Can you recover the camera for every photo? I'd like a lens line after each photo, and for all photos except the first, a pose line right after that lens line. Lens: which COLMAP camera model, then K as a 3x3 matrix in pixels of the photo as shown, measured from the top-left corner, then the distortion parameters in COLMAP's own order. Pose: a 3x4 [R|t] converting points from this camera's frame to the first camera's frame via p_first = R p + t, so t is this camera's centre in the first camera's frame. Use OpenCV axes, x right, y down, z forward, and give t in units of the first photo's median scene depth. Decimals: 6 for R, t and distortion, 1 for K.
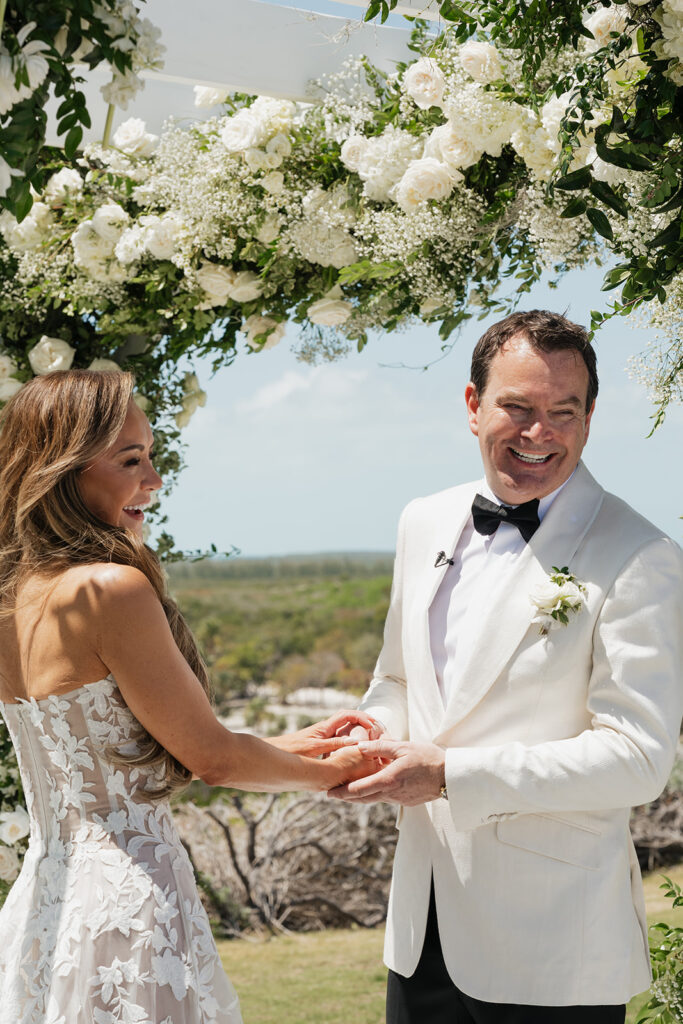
lens RADIAL K [[2278.0, 0, 341.1], [0, 2278.0, 512.3], [0, 0, 1]] dist [-0.202294, 0.000000]
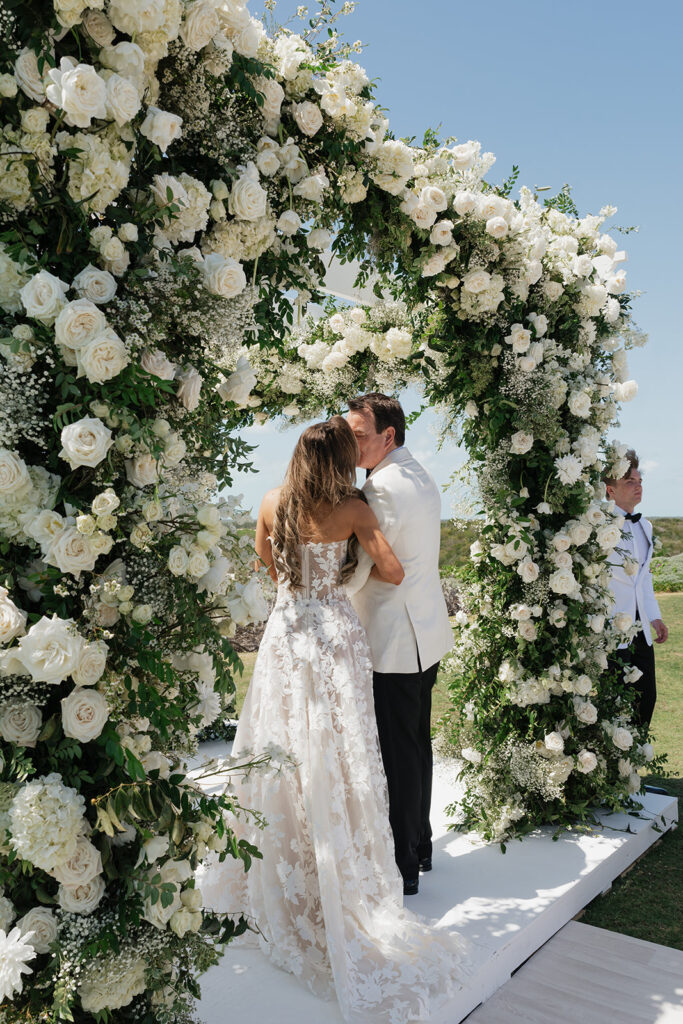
lens RADIAL K [[816.7, 0, 338.1], [0, 816.7, 507.7], [0, 0, 1]] dist [0.008198, 0.000177]
pose [[0.983064, 0.008891, 0.183048, -0.127057], [-0.008230, 0.999957, -0.004371, 0.029933], [-0.183079, 0.002791, 0.983094, 0.047687]]
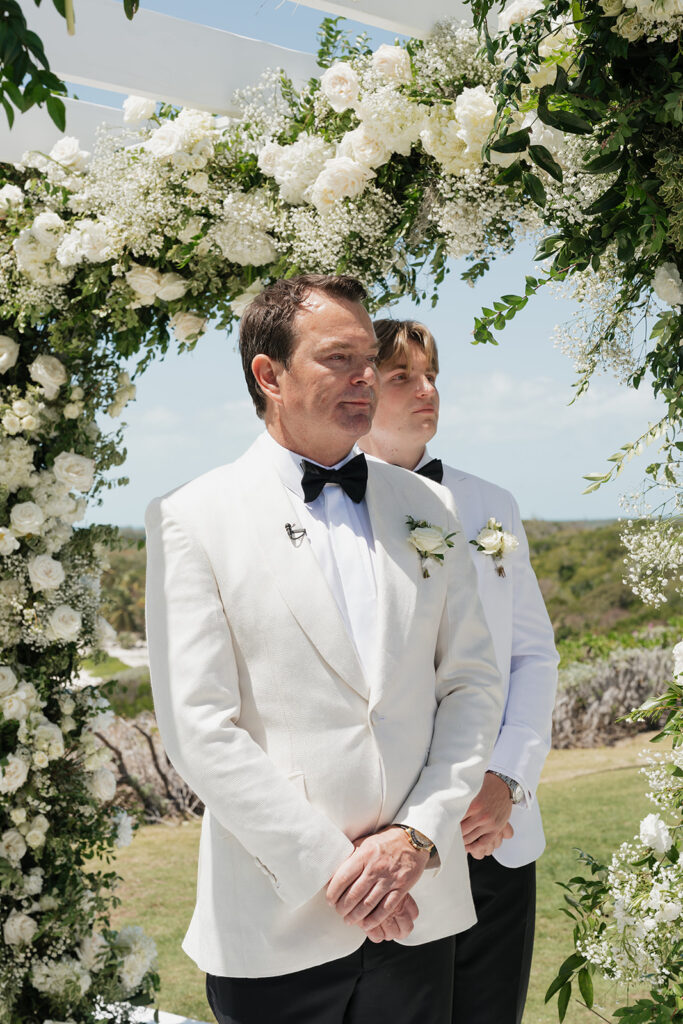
lens RADIAL K [[1512.3, 0, 348.3], [0, 1512.3, 511.6], [0, 0, 1]] dist [0.006426, 0.000000]
pose [[0.996186, -0.009308, 0.086758, -0.021973], [0.008557, 0.999923, 0.009031, 0.006395], [-0.086835, -0.008254, 0.996188, 0.259285]]
